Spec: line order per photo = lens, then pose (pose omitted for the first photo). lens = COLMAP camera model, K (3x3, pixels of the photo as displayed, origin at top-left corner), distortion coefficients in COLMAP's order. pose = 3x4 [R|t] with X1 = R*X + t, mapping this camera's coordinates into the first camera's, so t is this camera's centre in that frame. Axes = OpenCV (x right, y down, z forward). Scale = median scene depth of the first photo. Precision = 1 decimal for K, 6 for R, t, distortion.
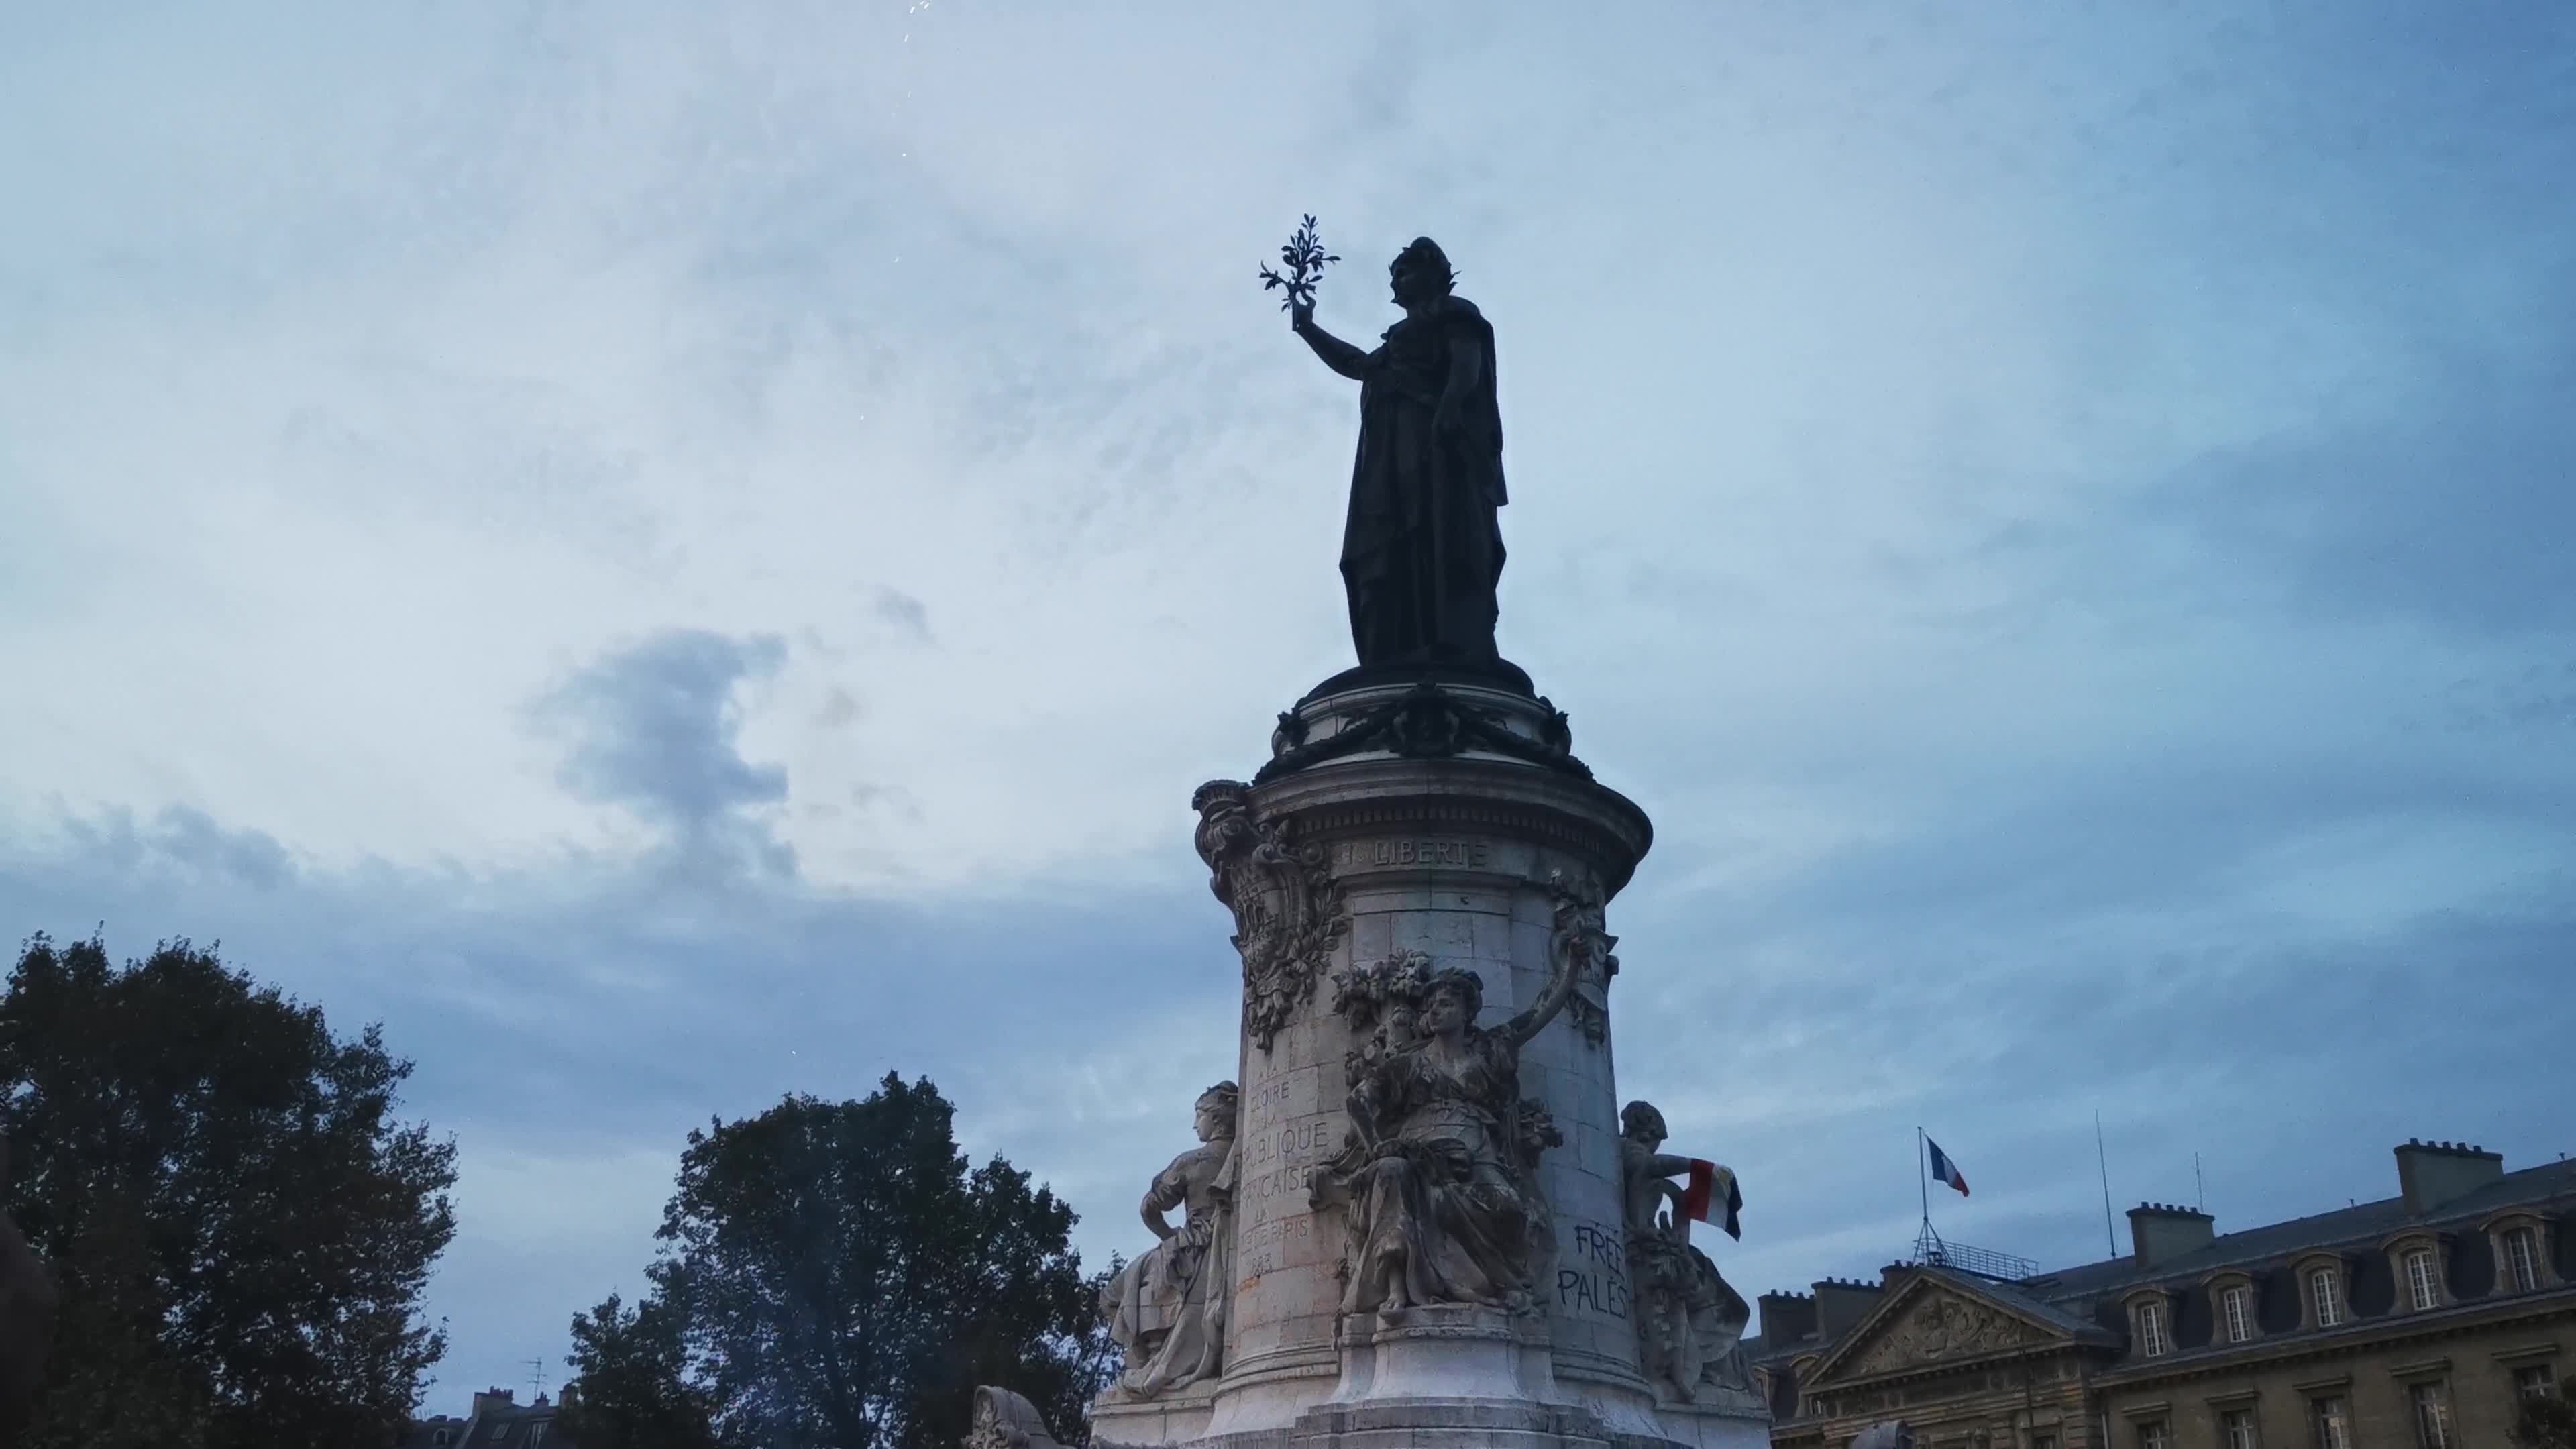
lens RADIAL K [[2268.4, 0, 1288.0], [0, 2268.4, 724.5], [0, 0, 1]] dist [0.027485, 0.001329]
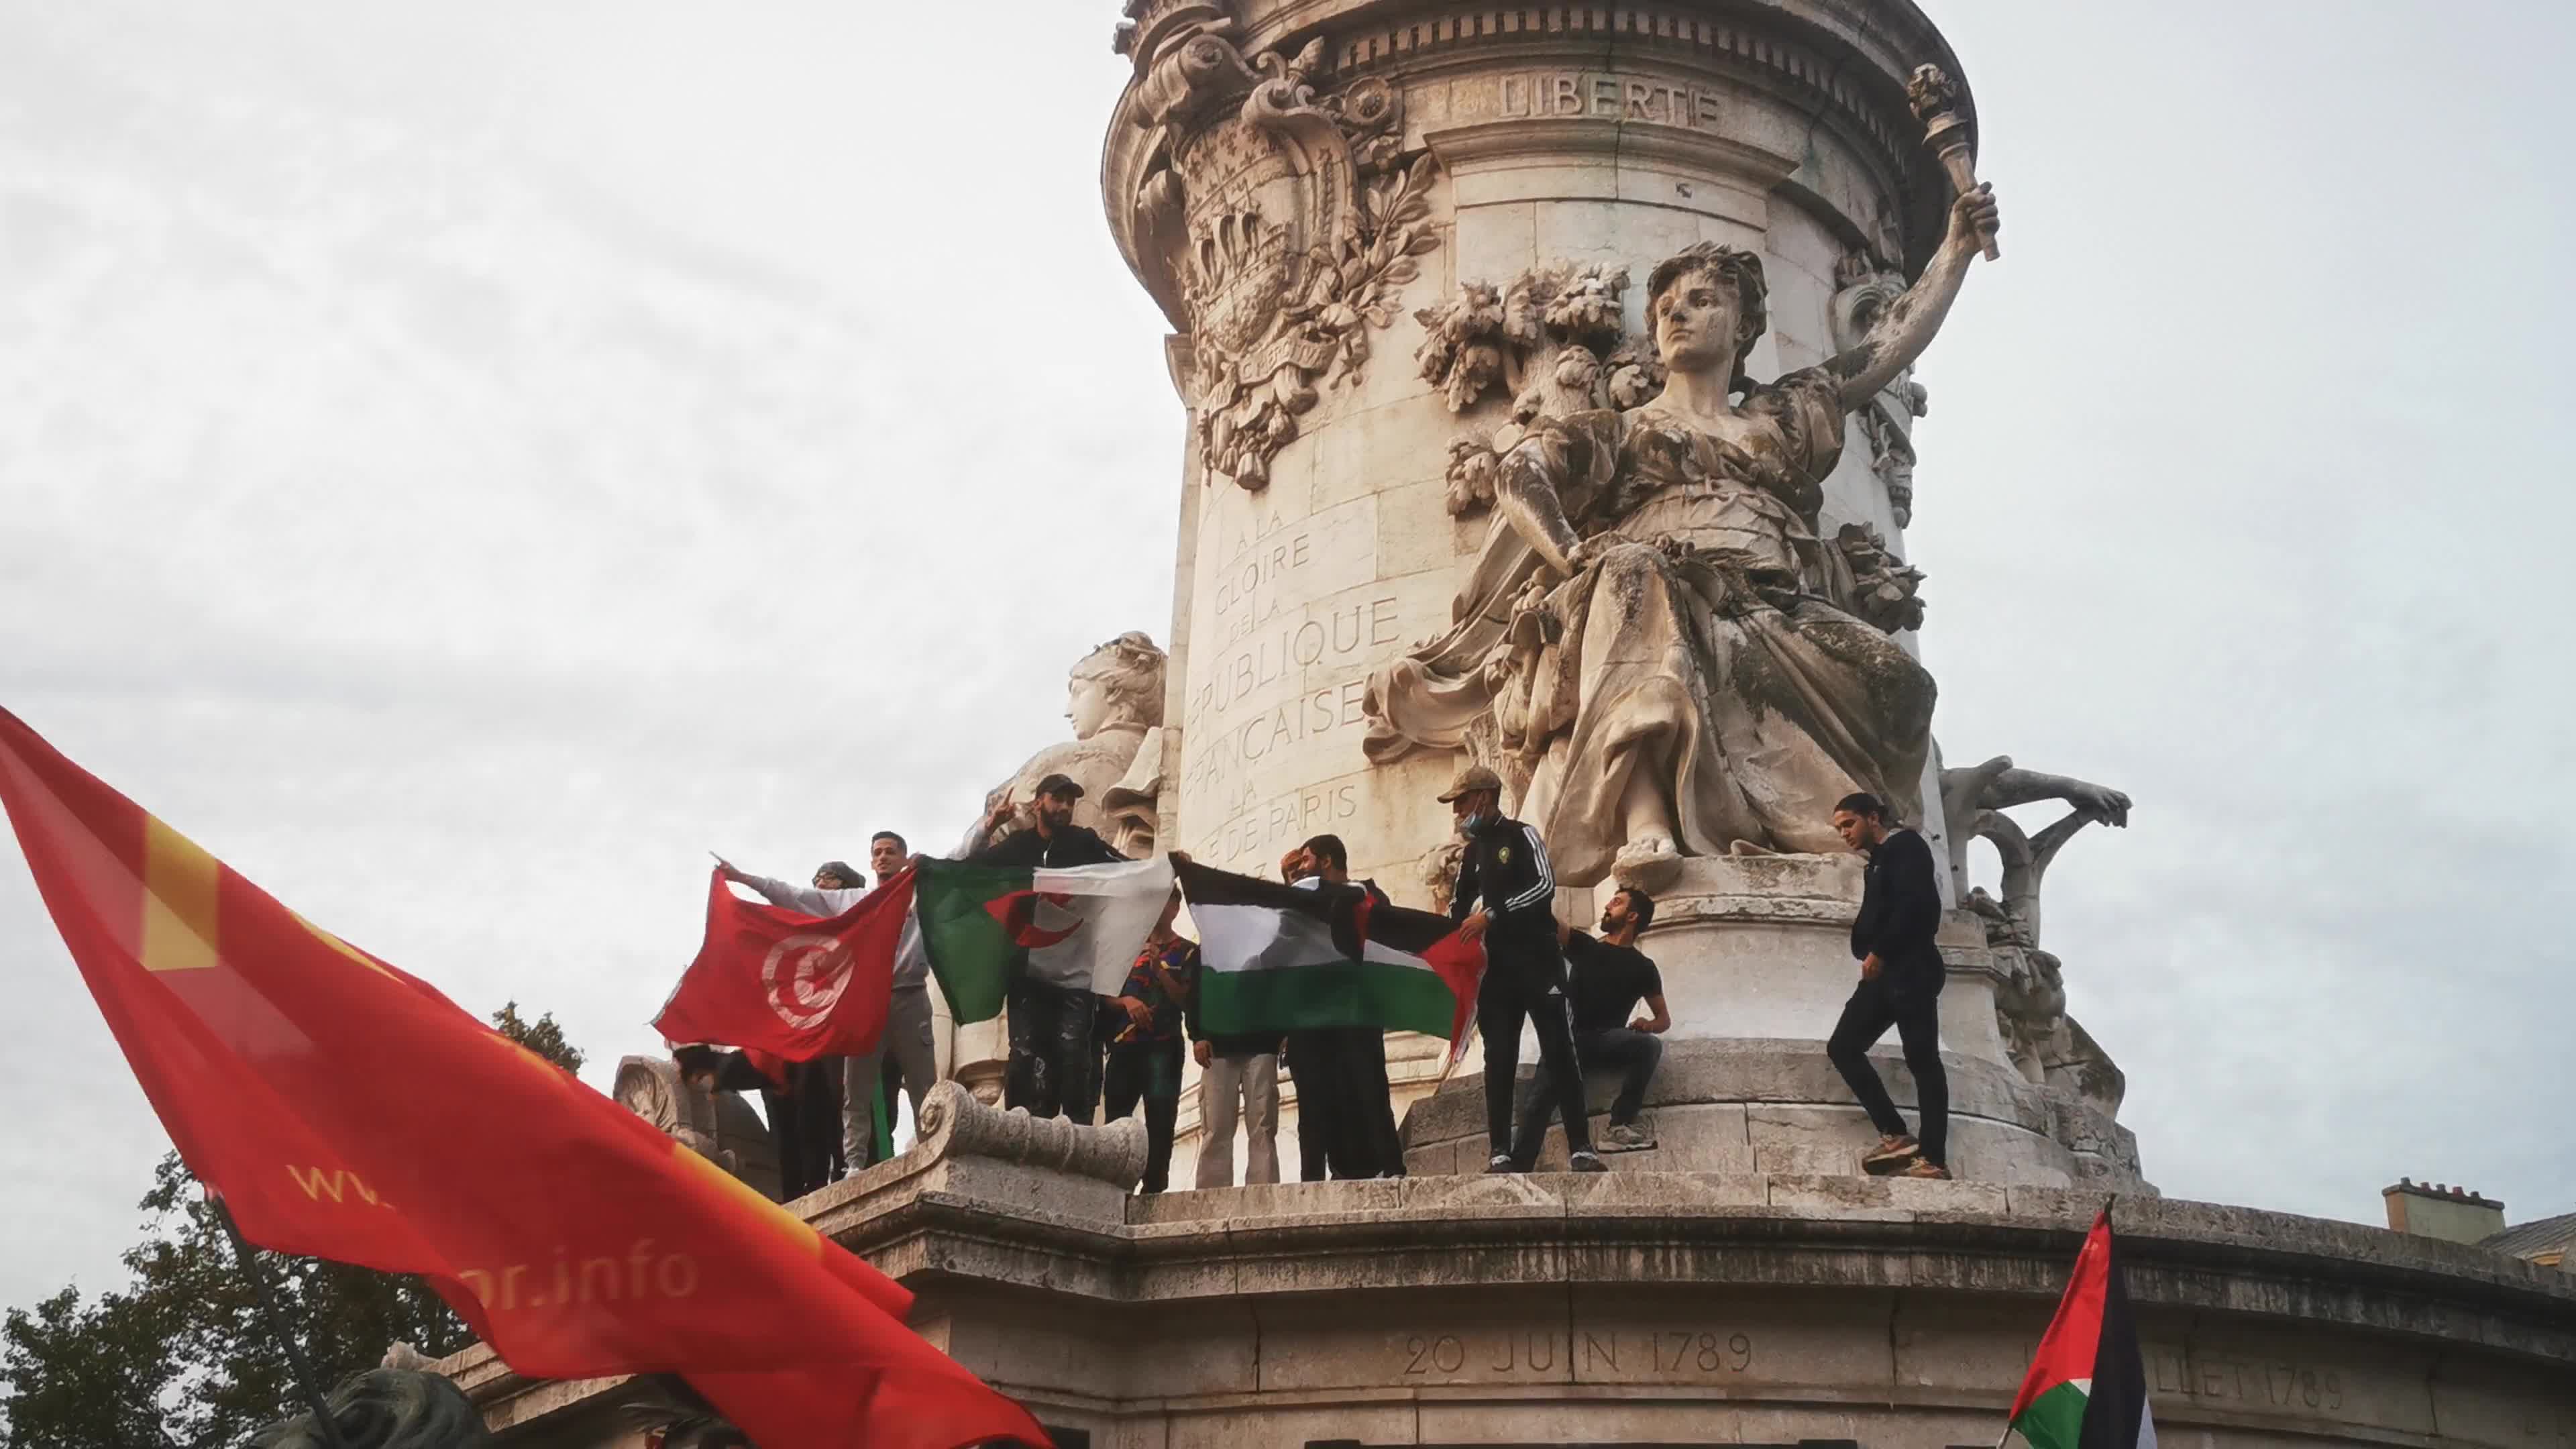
lens RADIAL K [[2558.7, 0, 1288.0], [0, 2558.7, 724.5], [0, 0, 1]] dist [0.036404, 0.010300]
pose [[0.991826, 0.056928, 0.114198, -0.063591], [-0.055178, 0.998306, -0.018434, 0.206138], [-0.115054, 0.011982, 0.993287, 0.453155]]
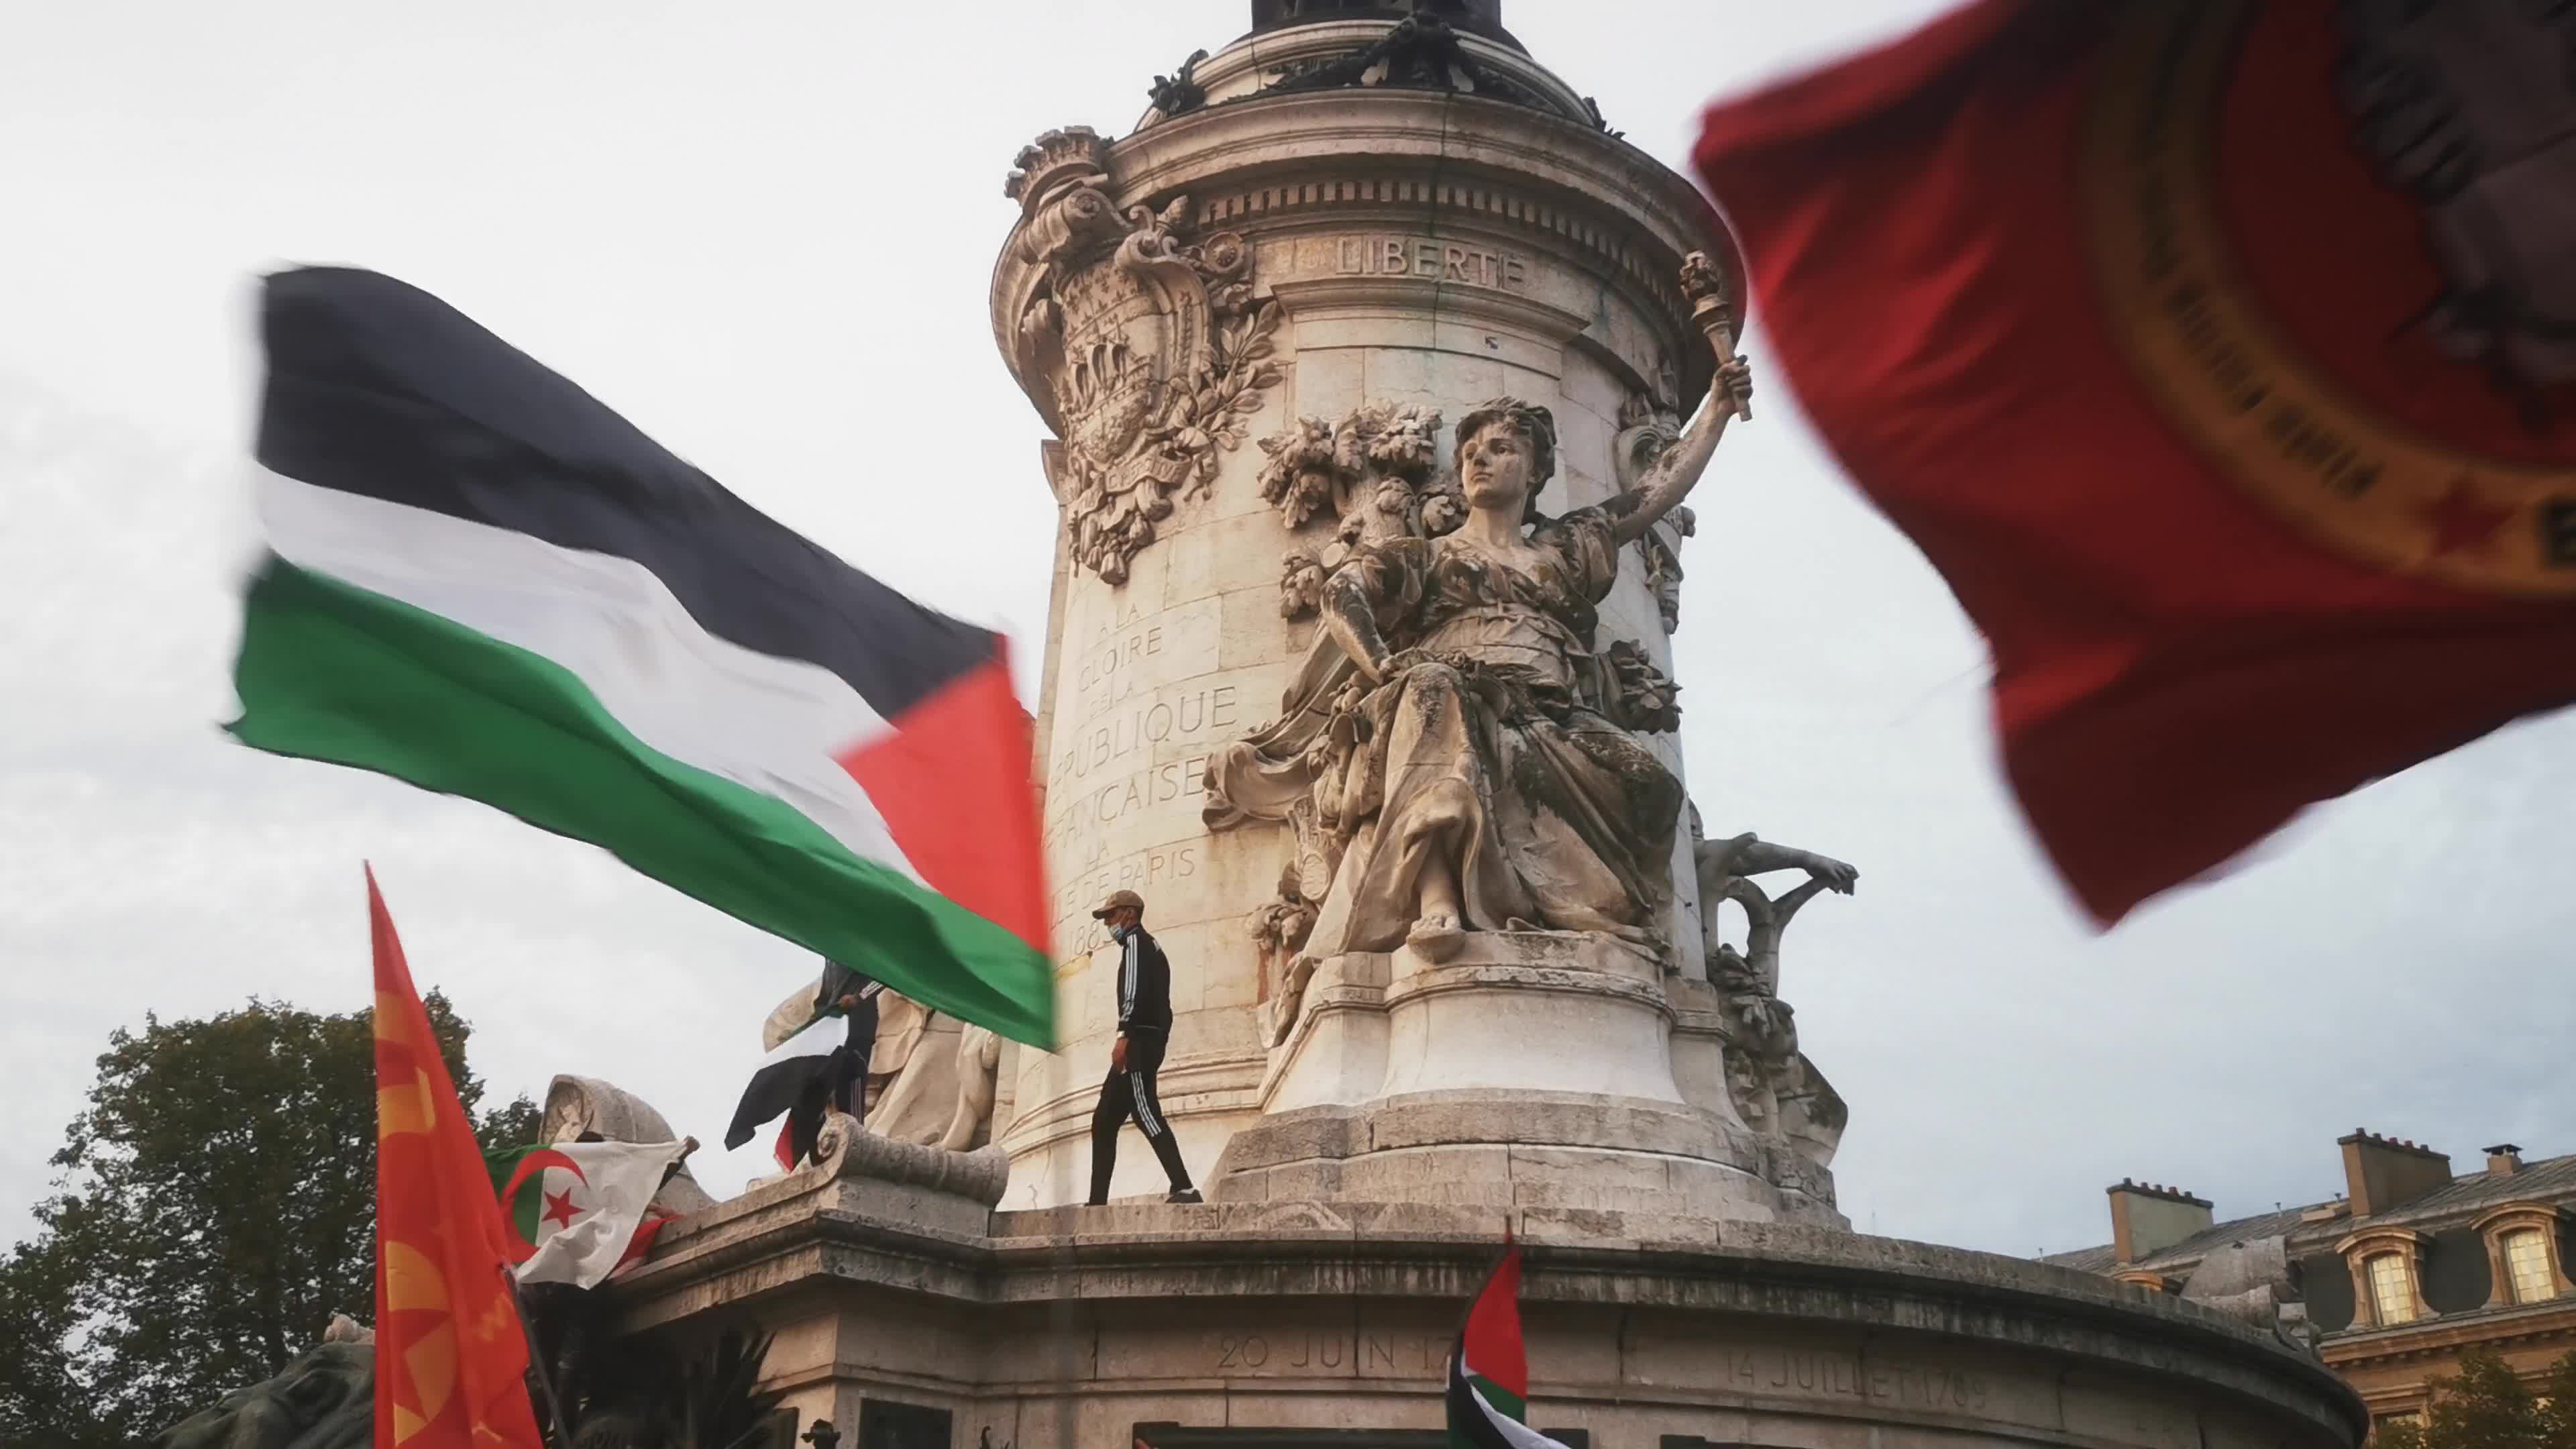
lens RADIAL K [[2362.1, 0, 1251.8], [0, 2362.1, 702.6], [0, 0, 1]] dist [0.044542, -0.022545]
pose [[0.983030, 0.089240, 0.160276, -0.069104], [-0.084829, 0.995810, -0.034168, 0.192090], [-0.162654, 0.019992, 0.986481, 0.415246]]
